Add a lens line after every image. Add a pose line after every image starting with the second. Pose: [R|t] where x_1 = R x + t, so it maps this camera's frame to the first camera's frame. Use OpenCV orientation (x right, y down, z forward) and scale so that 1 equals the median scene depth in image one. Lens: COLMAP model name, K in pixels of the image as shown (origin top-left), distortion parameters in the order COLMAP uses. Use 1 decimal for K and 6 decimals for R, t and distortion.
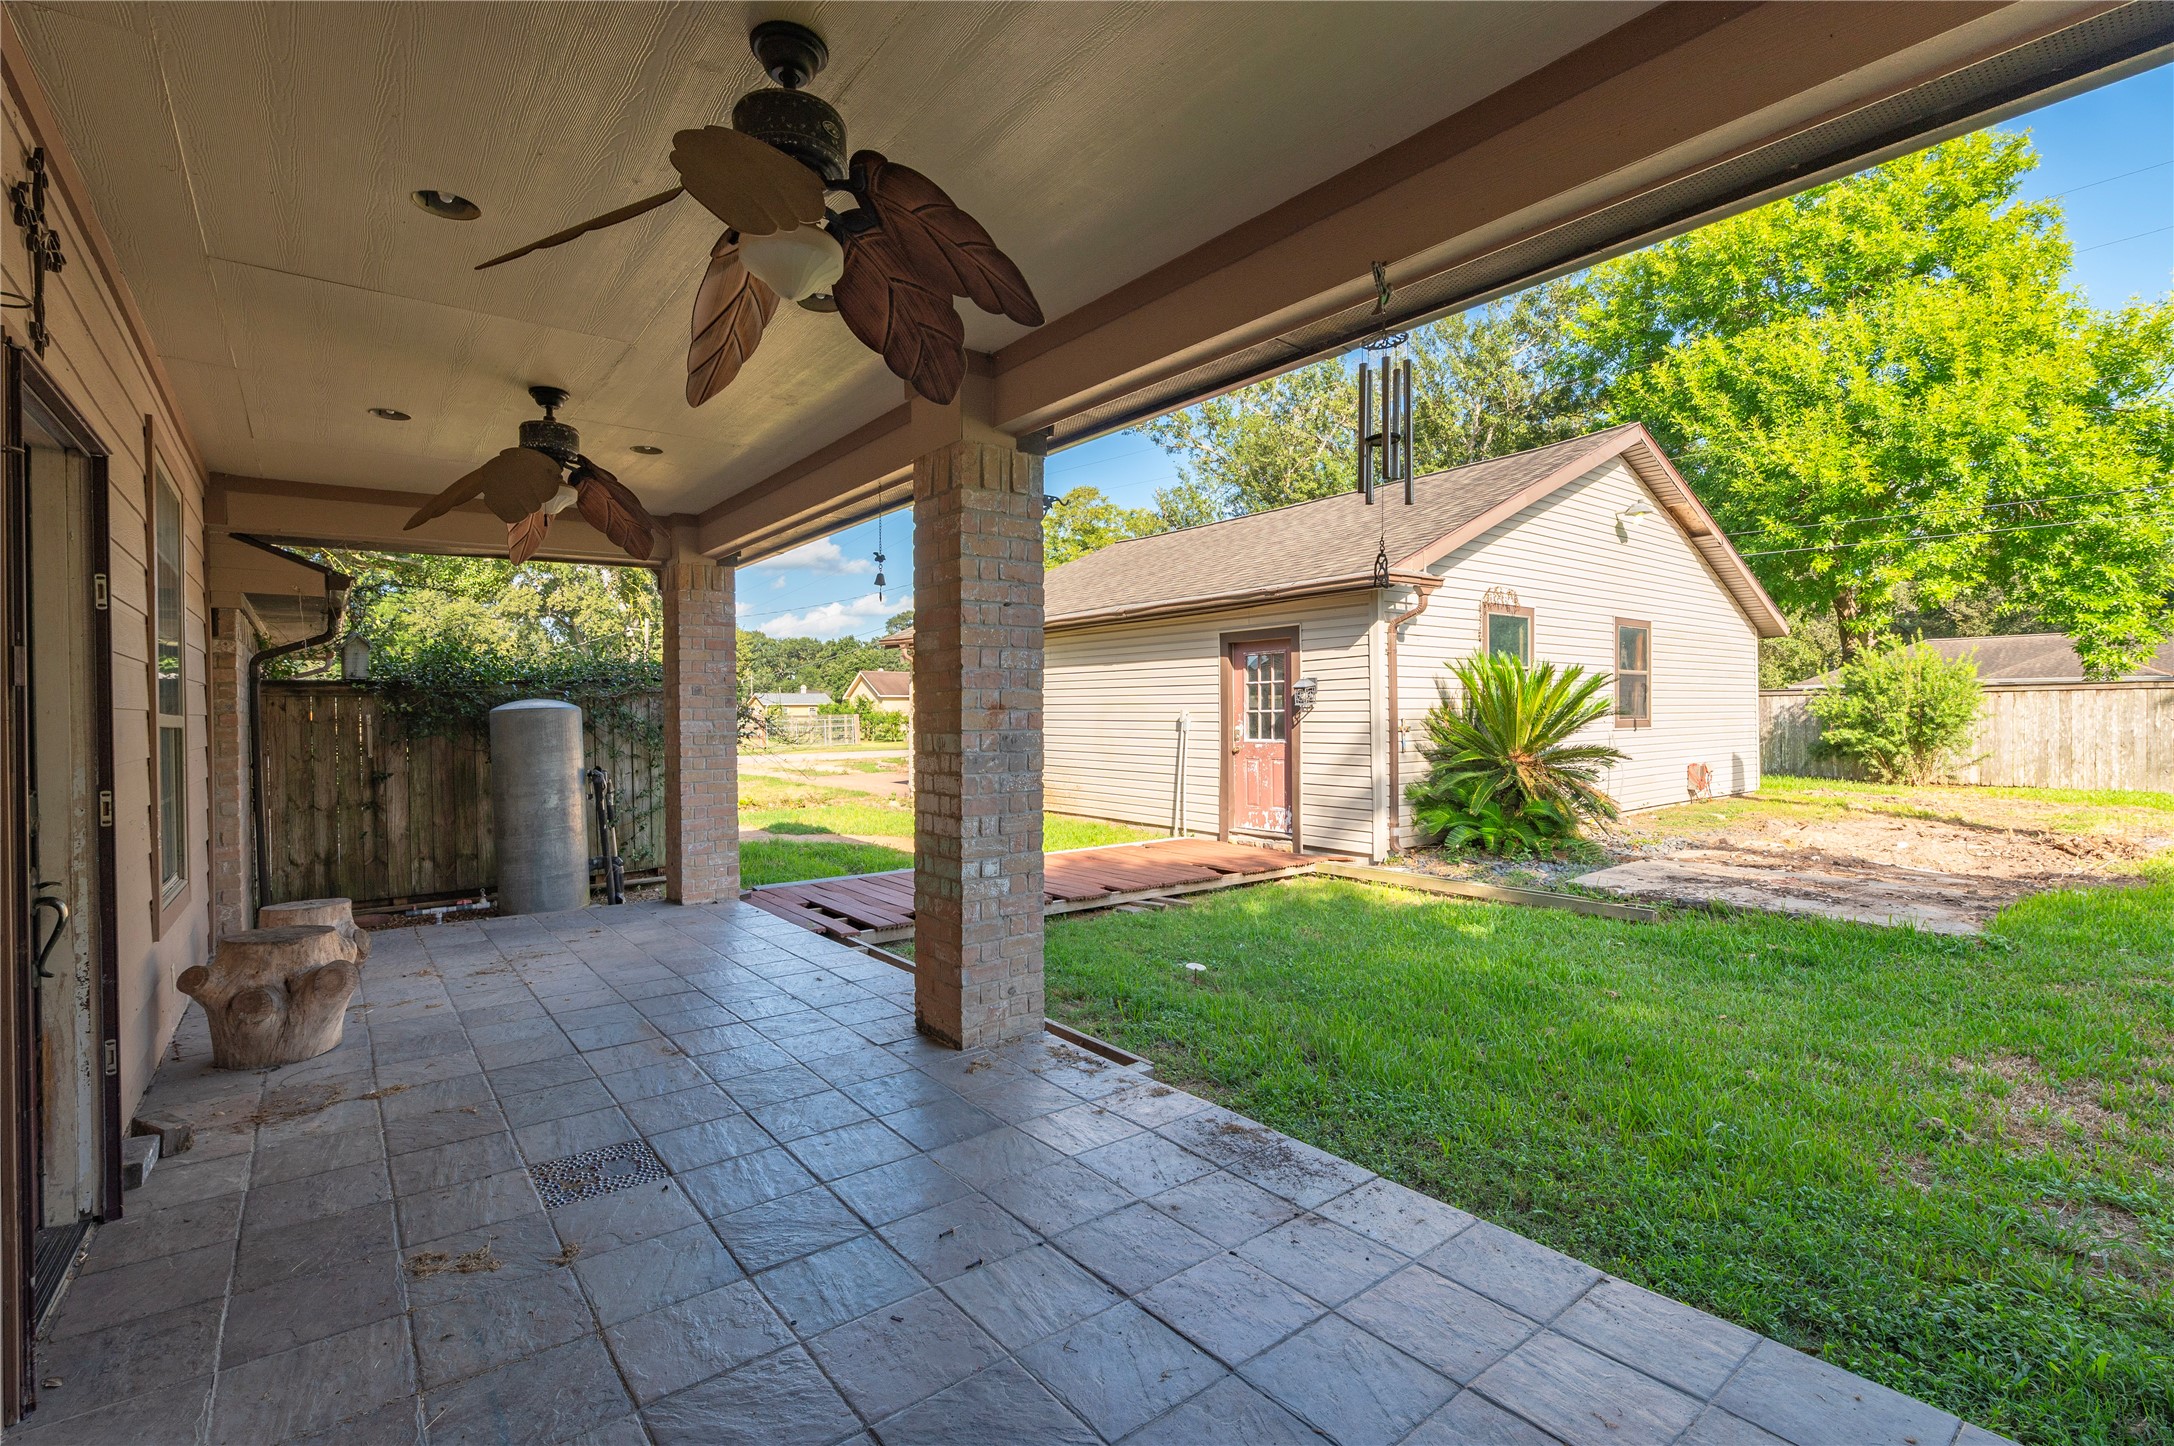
lens RADIAL K [[956.0, 0, 1108.3], [0, 956.0, 726.6], [0, 0, 1]] dist [-0.011135, 0.002216]
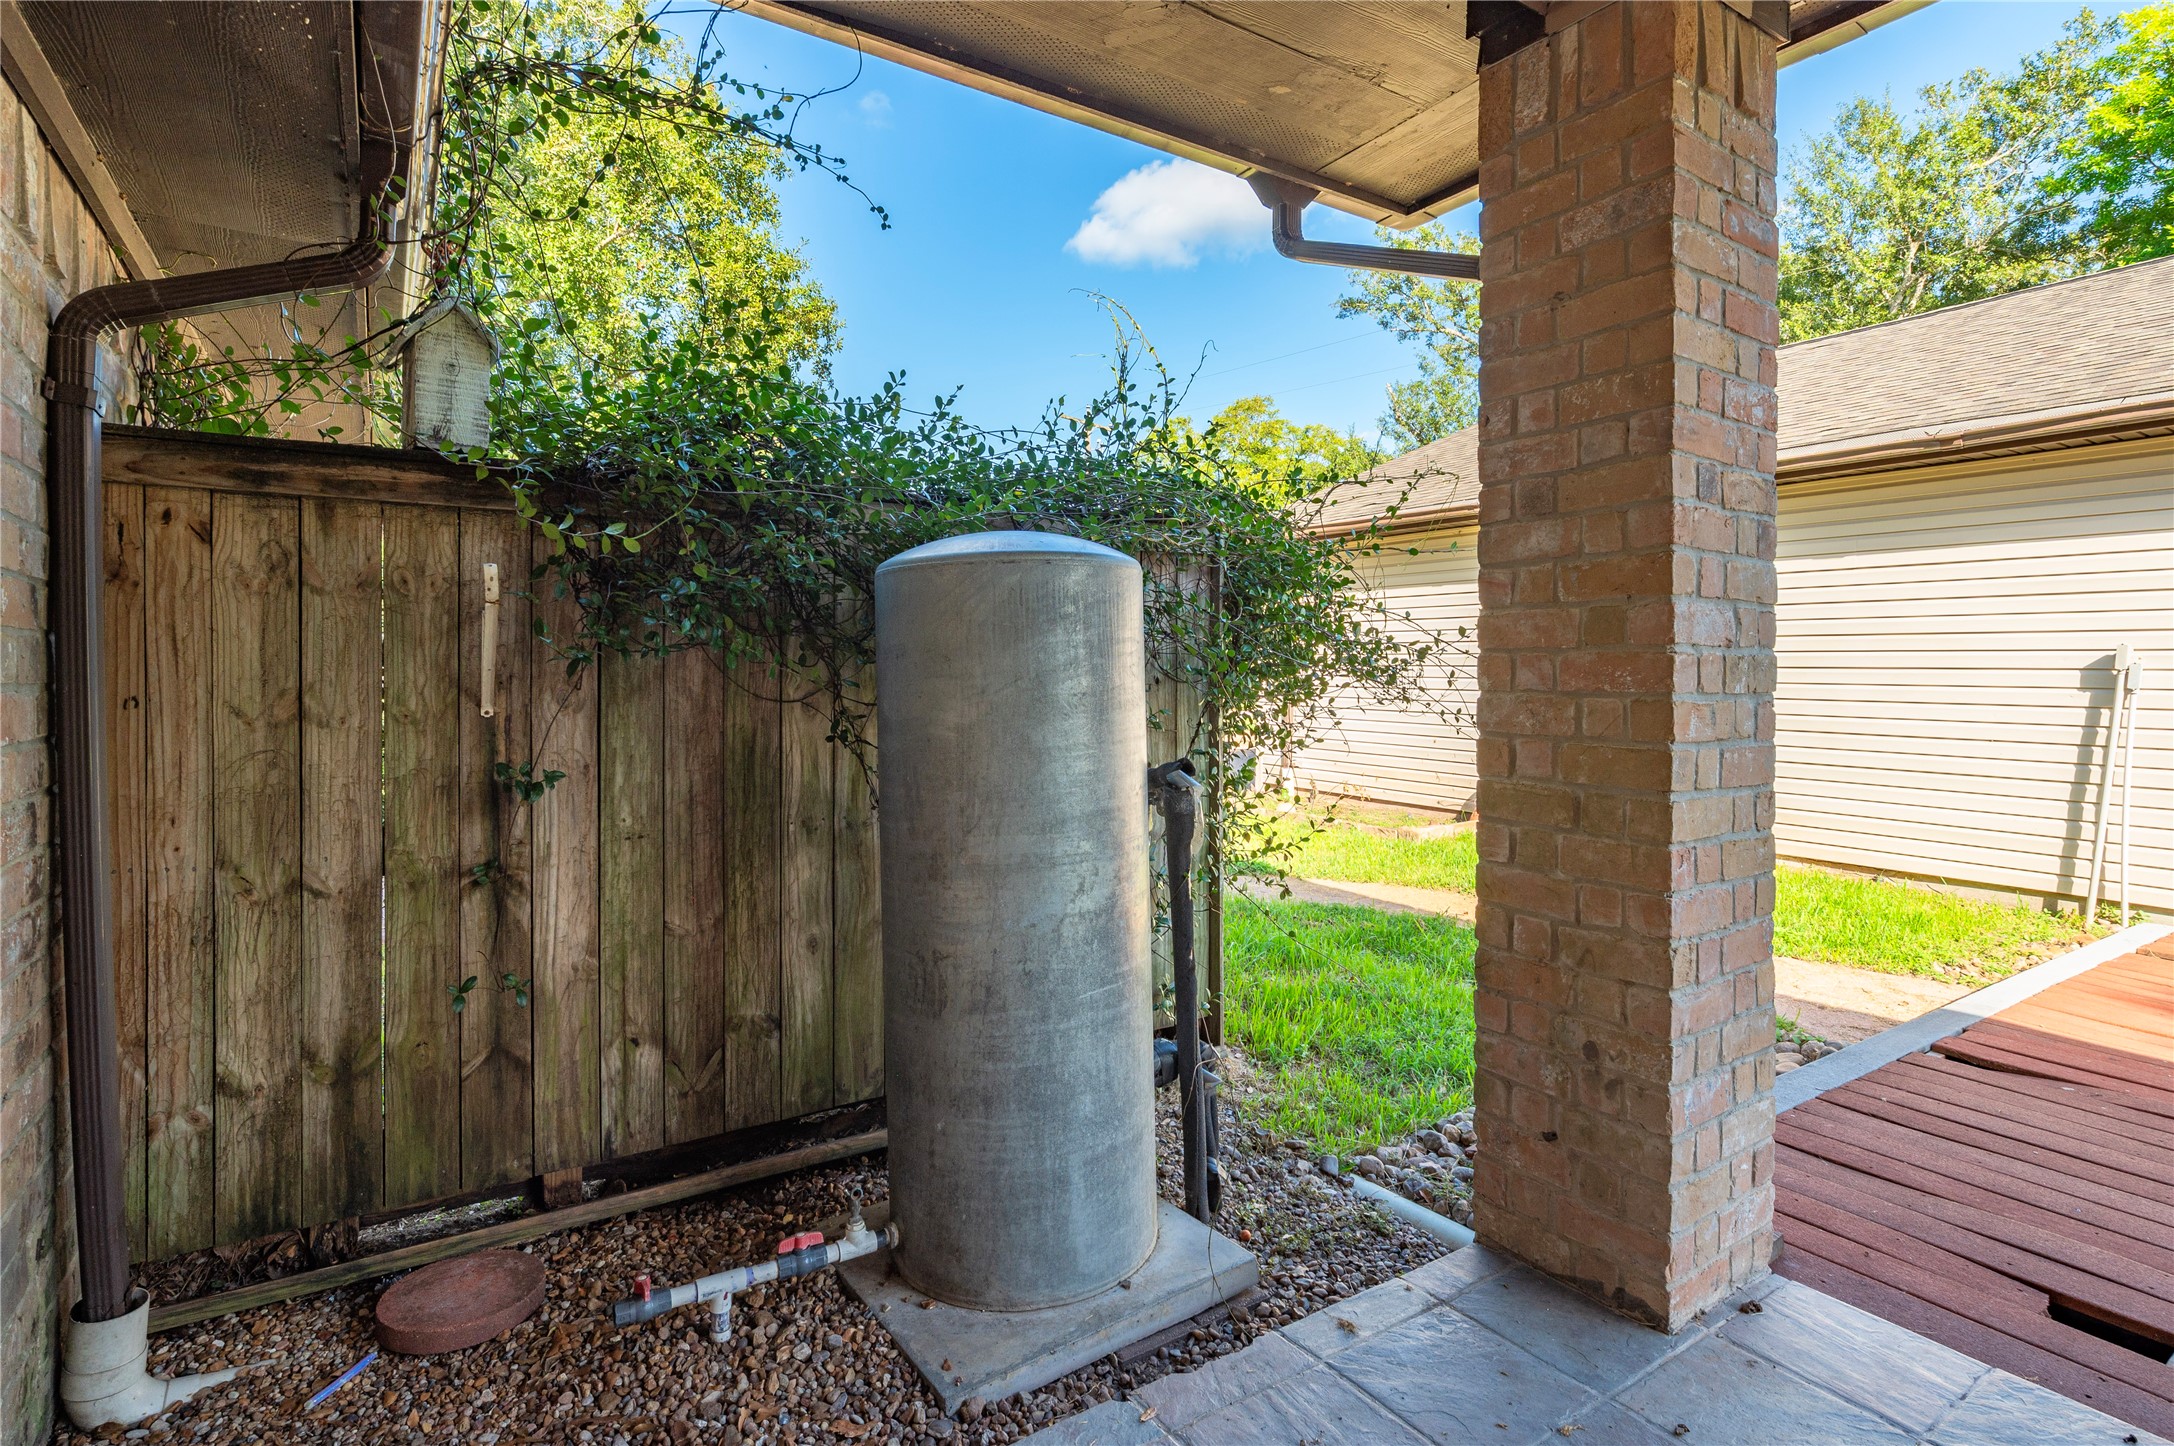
lens RADIAL K [[1059.1, 0, 1106.4], [0, 1059.1, 684.0], [0, 0, 1]] dist [-0.005231, 0.000046]
pose [[0.995676, 0.019329, -0.090859, -0.542711], [-0.019718, 0.999800, -0.003387, 0.019234], [0.090775, 0.005164, 0.995858, 0.673898]]
